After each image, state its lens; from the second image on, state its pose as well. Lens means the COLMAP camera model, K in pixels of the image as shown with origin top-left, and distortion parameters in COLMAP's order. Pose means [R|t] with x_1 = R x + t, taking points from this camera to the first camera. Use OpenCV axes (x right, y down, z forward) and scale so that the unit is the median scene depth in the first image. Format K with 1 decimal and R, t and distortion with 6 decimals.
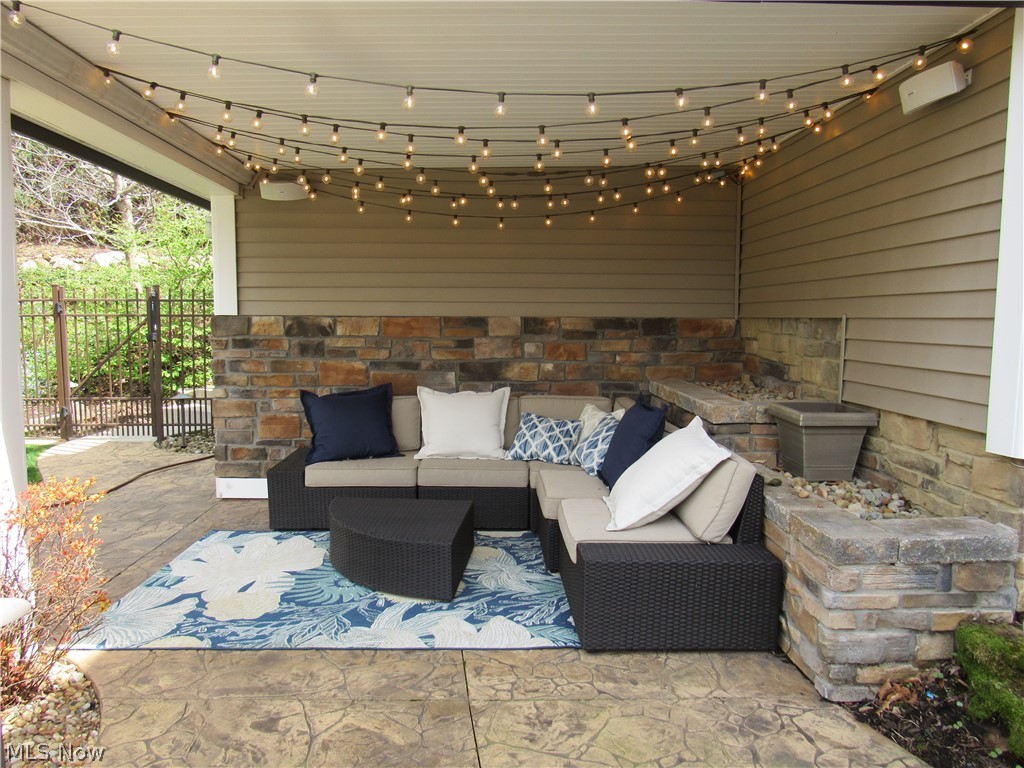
lens RADIAL K [[733.5, 0, 510.4], [0, 733.5, 383.0], [0, 0, 1]] dist [-0.026553, 0.009126]
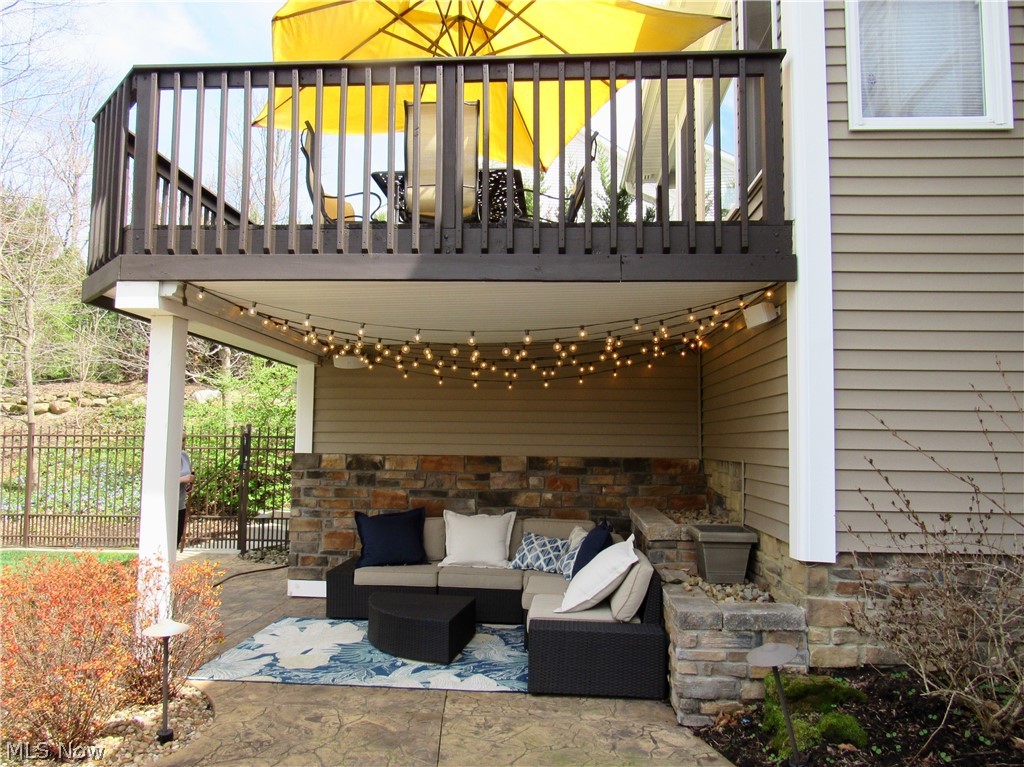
lens RADIAL K [[733.5, 0, 510.0], [0, 733.5, 385.4], [0, 0, 1]] dist [-0.026553, 0.009126]
pose [[0.995701, -0.000472, -0.092629, 0.154470], [-0.015203, 0.985594, -0.168446, 0.005690], [0.091374, 0.169130, 0.981349, -0.418868]]
